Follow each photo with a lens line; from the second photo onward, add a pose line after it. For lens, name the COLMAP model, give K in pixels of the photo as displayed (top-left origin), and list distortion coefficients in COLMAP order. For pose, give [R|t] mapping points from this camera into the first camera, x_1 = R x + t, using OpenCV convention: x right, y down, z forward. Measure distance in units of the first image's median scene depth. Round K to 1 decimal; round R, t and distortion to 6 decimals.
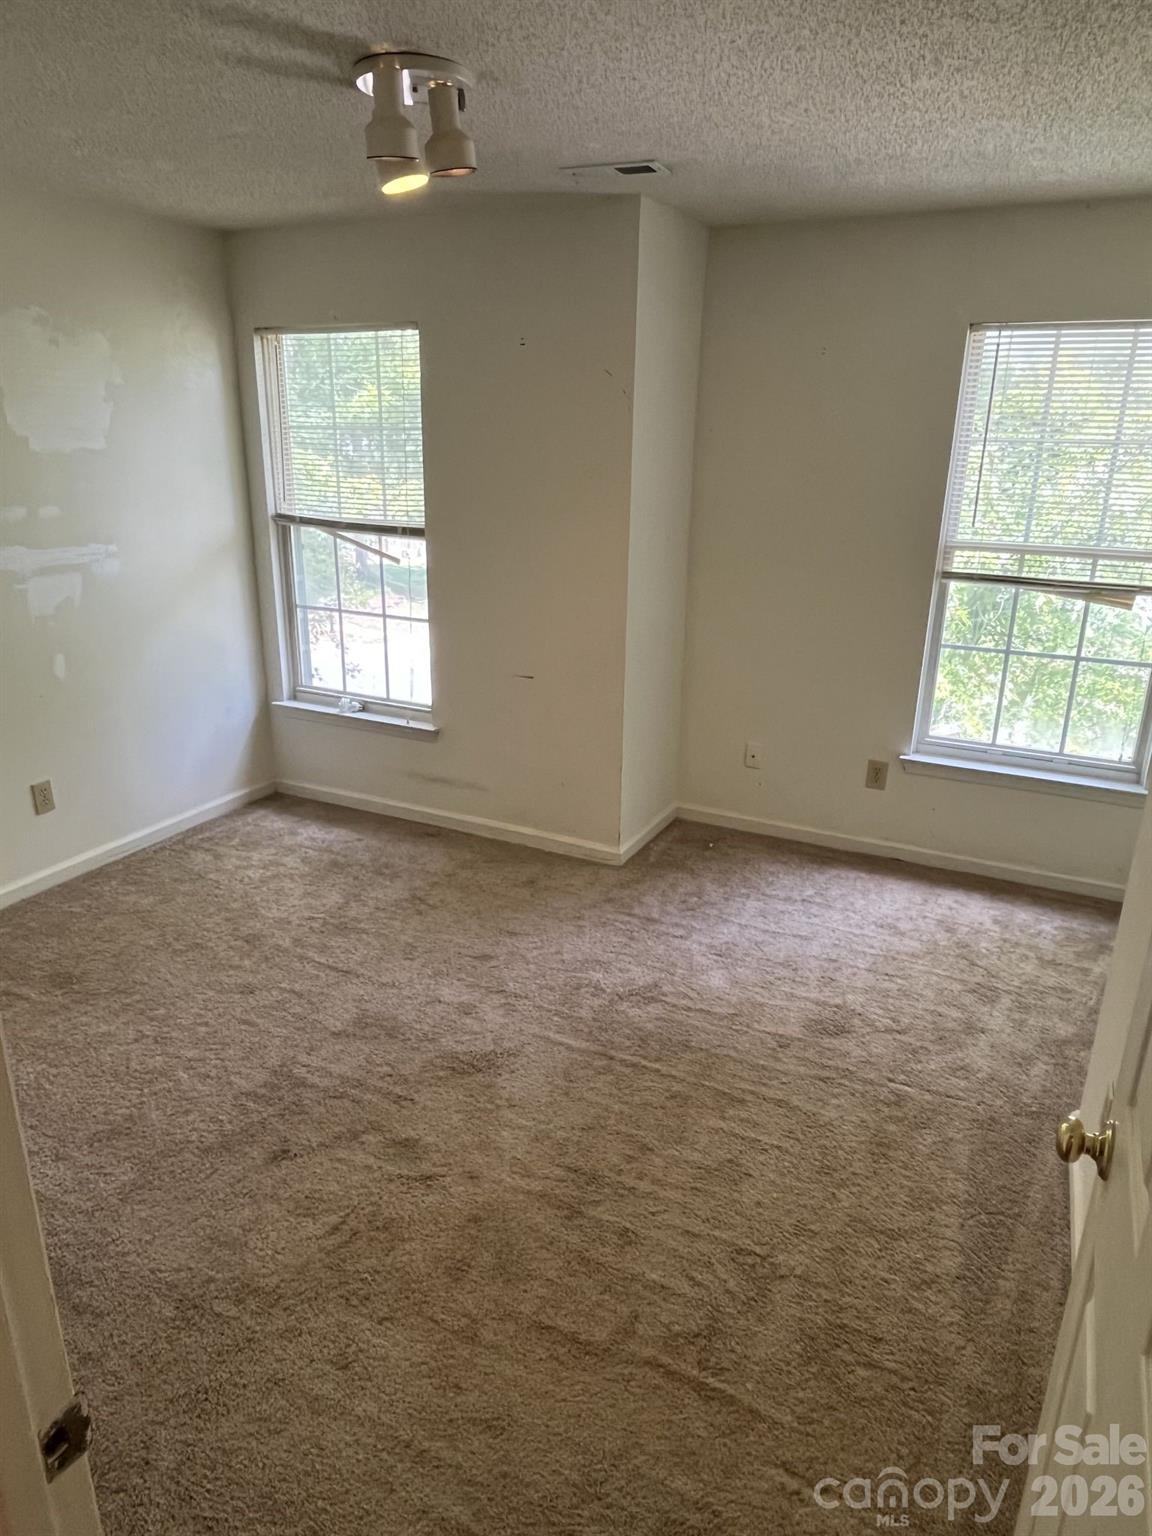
lens RADIAL K [[969.0, 0, 578.7], [0, 969.0, 755.5], [0, 0, 1]] dist [-0.000183, -0.000679]
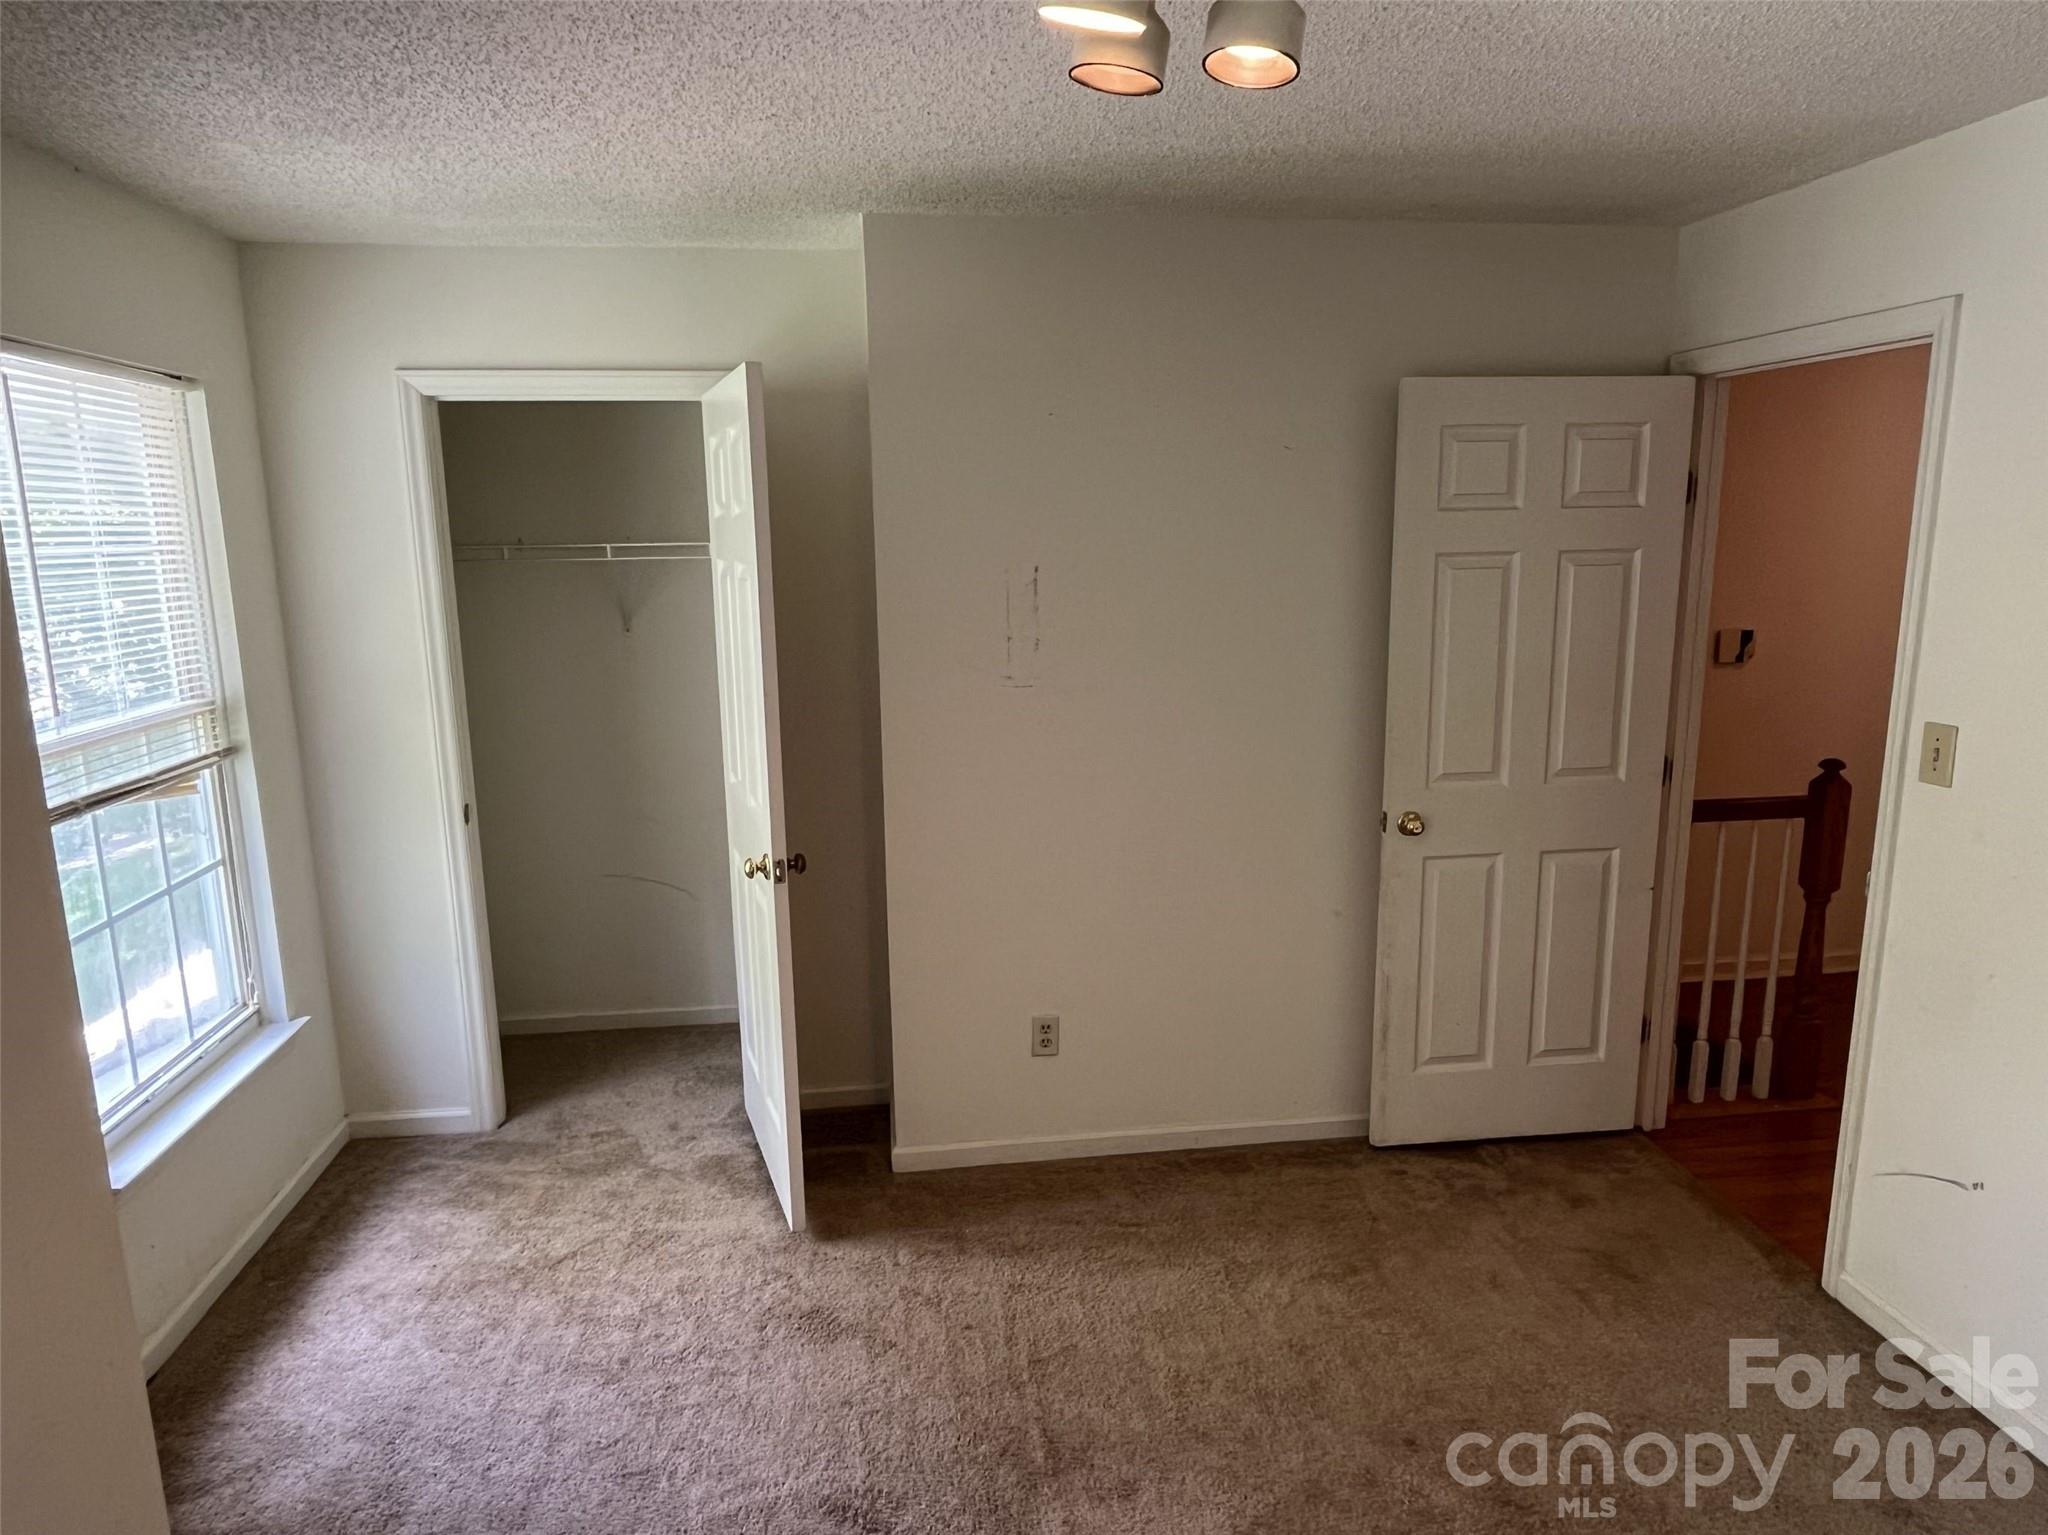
lens RADIAL K [[1256.5, 0, 1021.8], [0, 1256.5, 774.2], [0, 0, 1]] dist [0.002962, 0.001853]
pose [[-0.537329, -0.164697, 0.827135, -0.444394], [0.268818, 0.896147, 0.353070, -0.316621], [-0.799384, 0.412063, -0.437252, 0.923495]]
